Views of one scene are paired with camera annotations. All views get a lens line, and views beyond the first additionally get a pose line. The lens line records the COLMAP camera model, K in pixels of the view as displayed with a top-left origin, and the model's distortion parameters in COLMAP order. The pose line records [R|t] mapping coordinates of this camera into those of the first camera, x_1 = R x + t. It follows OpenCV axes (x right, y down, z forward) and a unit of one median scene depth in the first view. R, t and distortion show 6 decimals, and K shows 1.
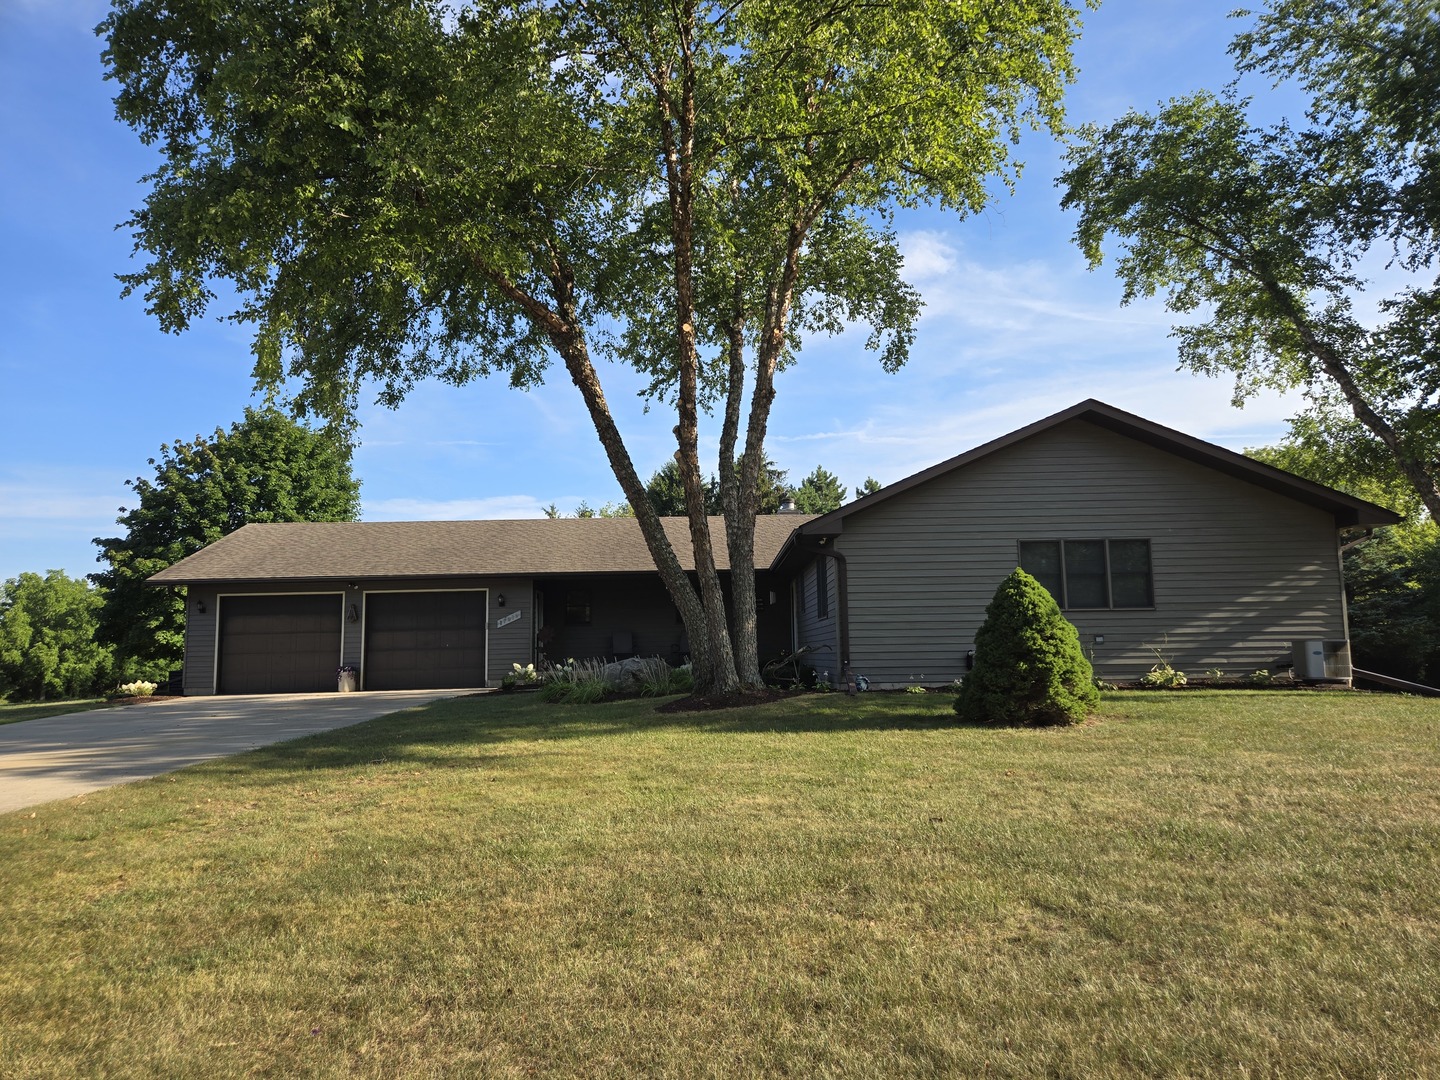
lens RADIAL K [[958.0, 0, 720.0], [0, 958.0, 540.0], [0, 0, 1]] dist [0.001768, 0.000366]
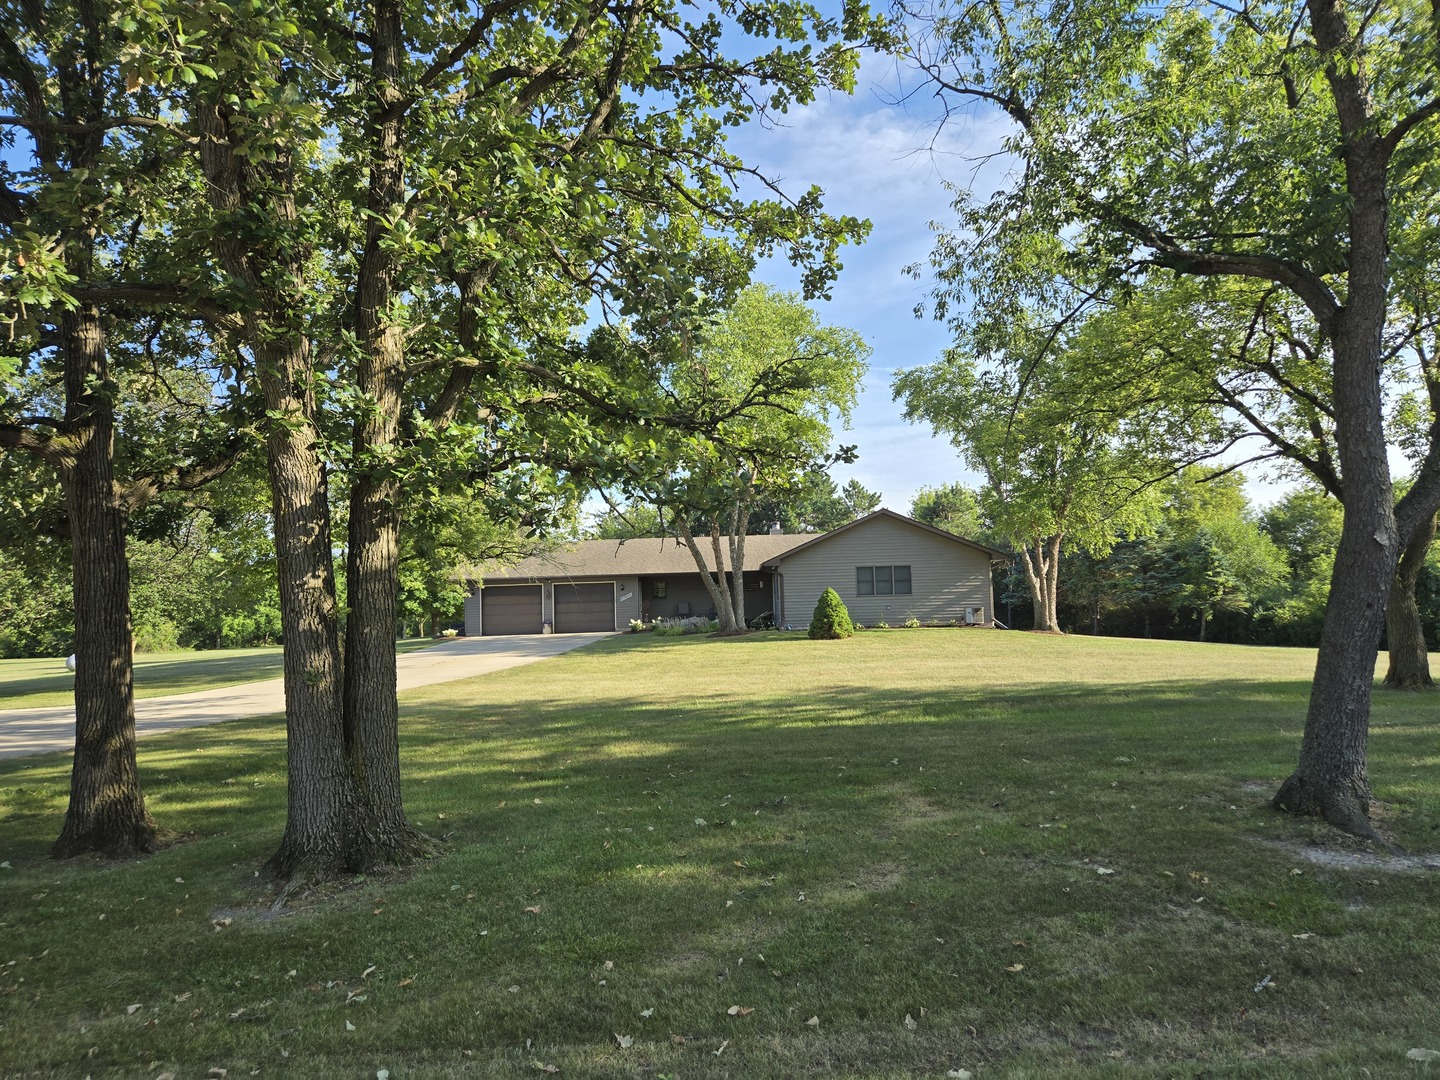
lens RADIAL K [[958.0, 0, 720.0], [0, 958.0, 540.0], [0, 0, 1]] dist [0.001768, 0.000366]
pose [[0.999878, -0.010538, -0.011505, 0.005454], [0.011121, 0.998594, 0.051836, -0.158893], [0.010942, -0.051958, 0.998589, -1.134099]]
